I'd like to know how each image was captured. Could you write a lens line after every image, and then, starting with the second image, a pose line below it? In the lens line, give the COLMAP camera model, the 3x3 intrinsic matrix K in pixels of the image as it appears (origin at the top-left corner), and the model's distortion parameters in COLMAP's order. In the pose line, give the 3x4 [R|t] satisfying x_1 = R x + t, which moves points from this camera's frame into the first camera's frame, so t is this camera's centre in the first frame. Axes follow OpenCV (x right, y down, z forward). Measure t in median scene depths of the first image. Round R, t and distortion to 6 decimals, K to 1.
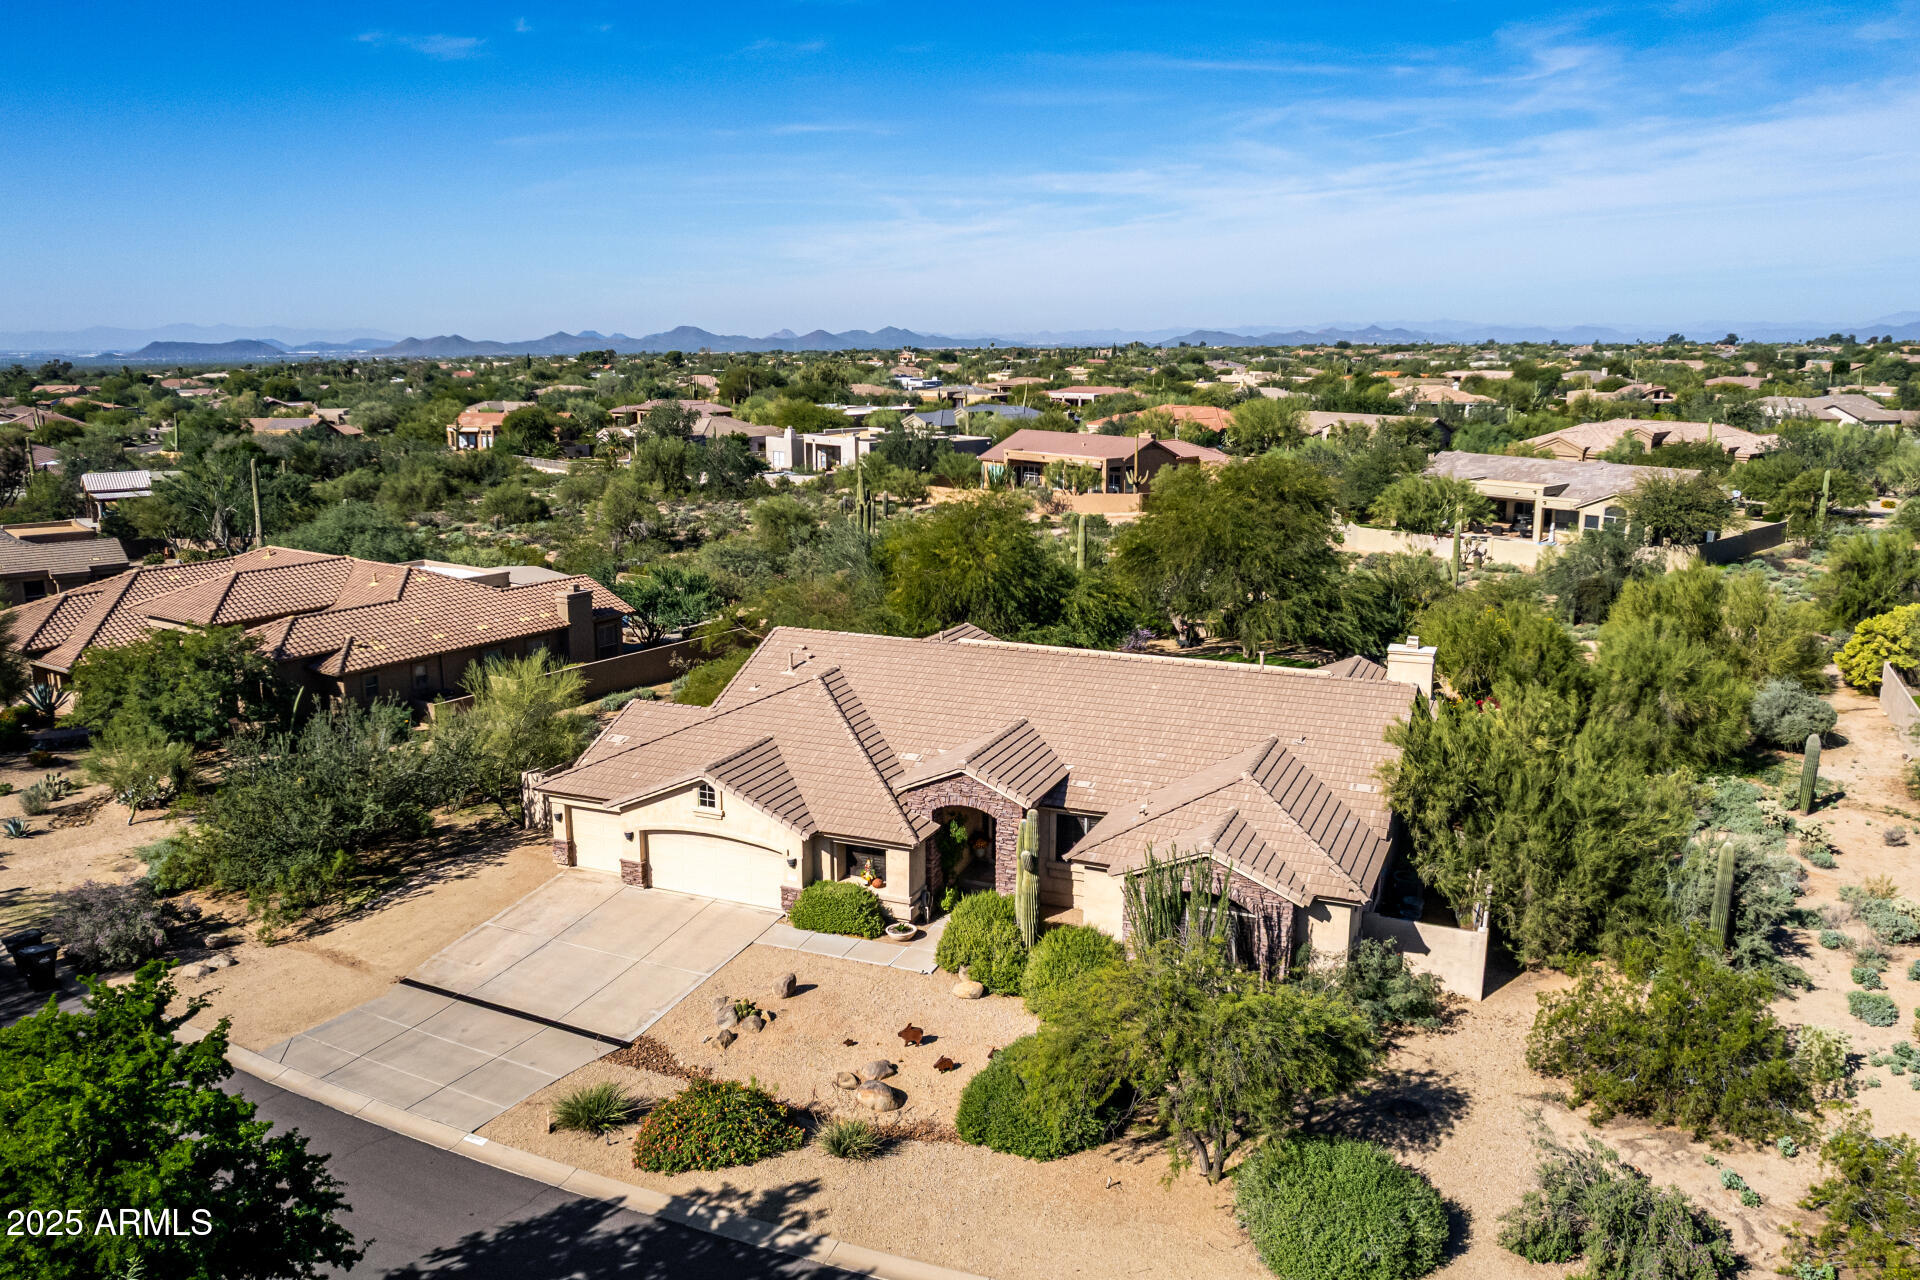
lens RADIAL K [[1522.8, 0, 951.7], [0, 1522.8, 634.2], [0, 0, 1]] dist [-0.063831, 0.038245]
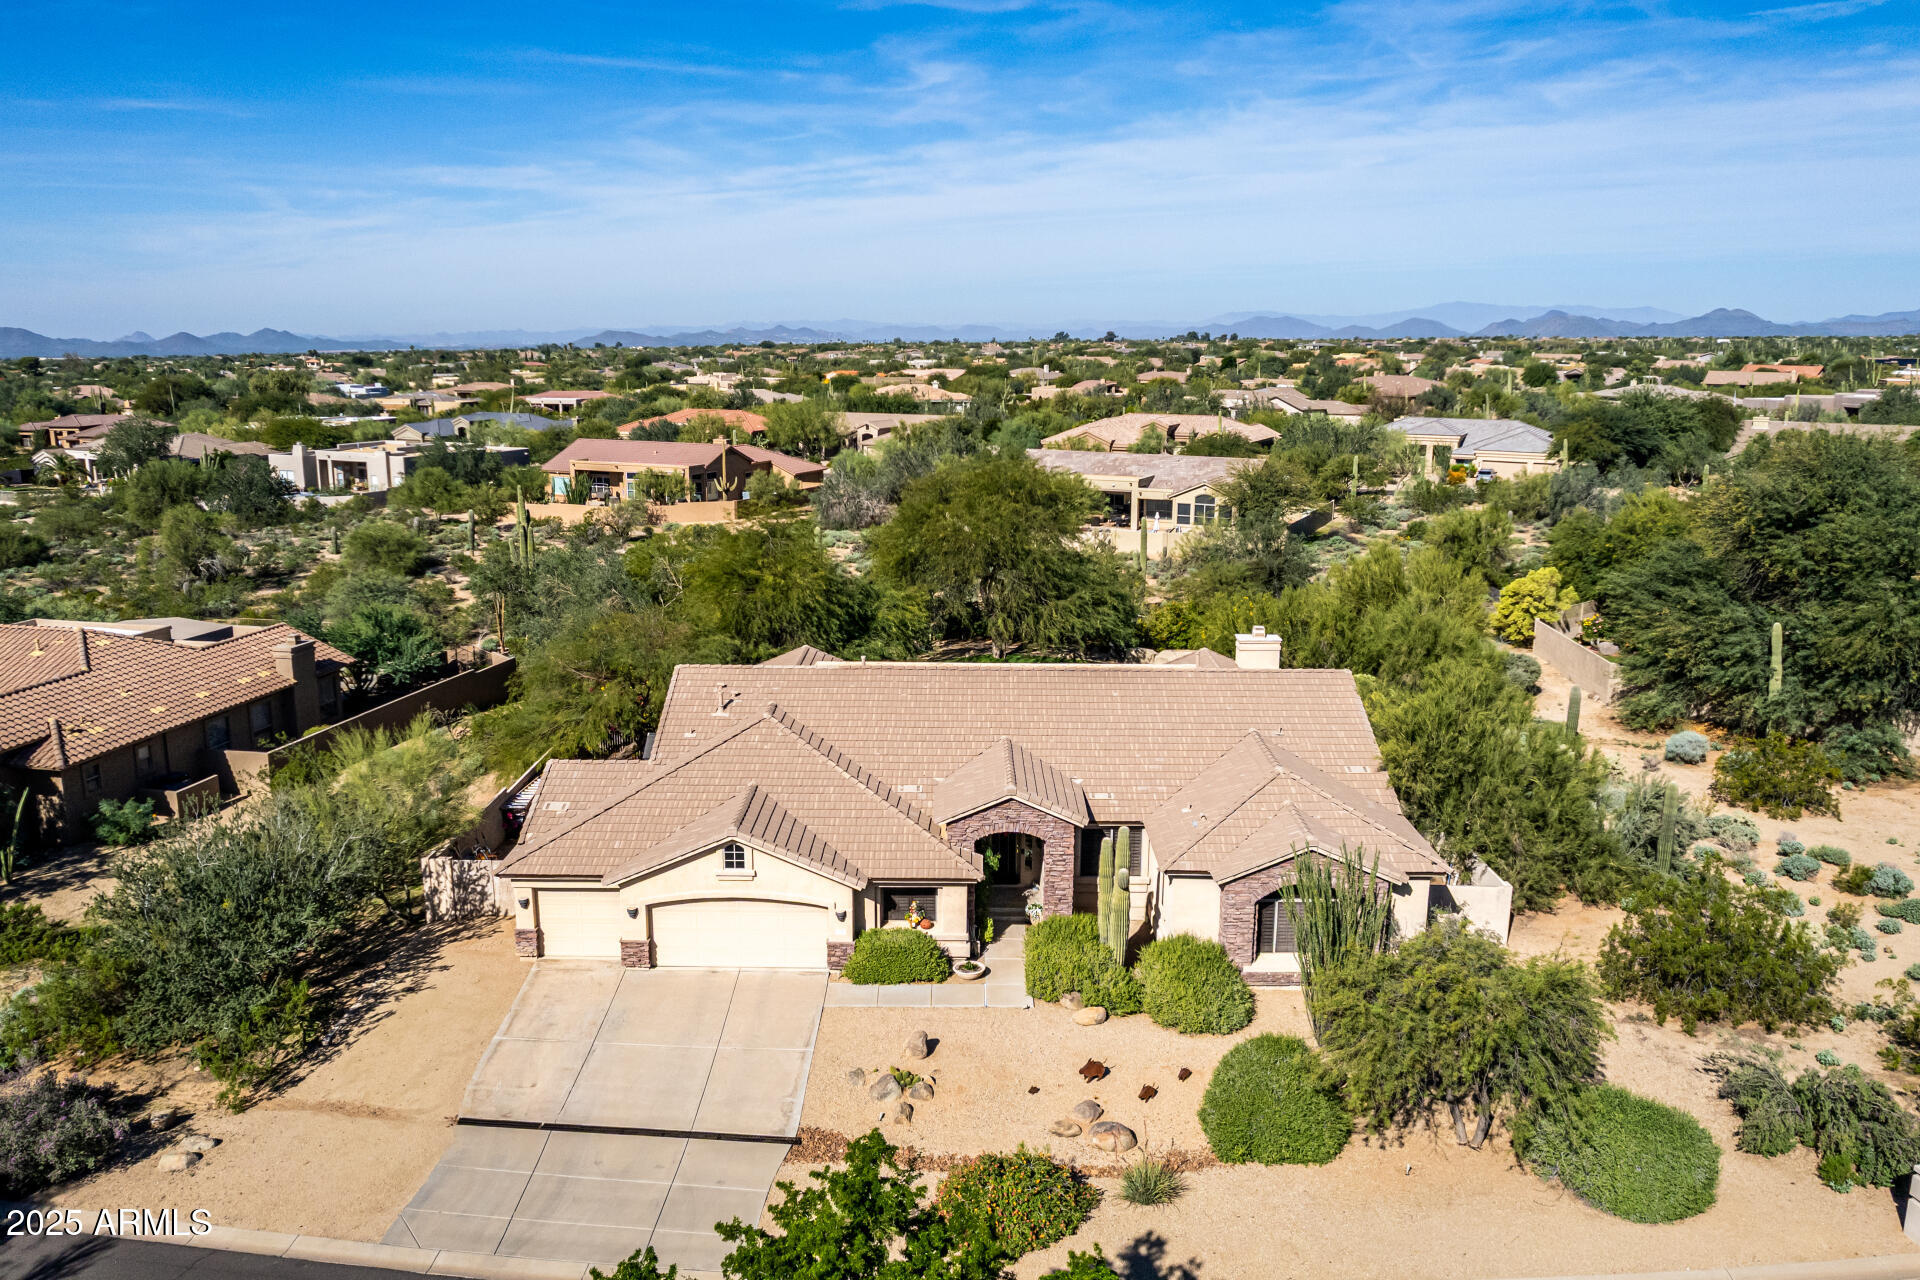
lens RADIAL K [[1522.8, 0, 953.4], [0, 1522.8, 651.1], [0, 0, 1]] dist [-0.063831, 0.038245]
pose [[0.919152, -0.077912, 0.386120, -0.158820], [0.073529, 0.996951, 0.026133, -0.012649], [-0.386979, 0.004371, 0.922078, 0.045543]]
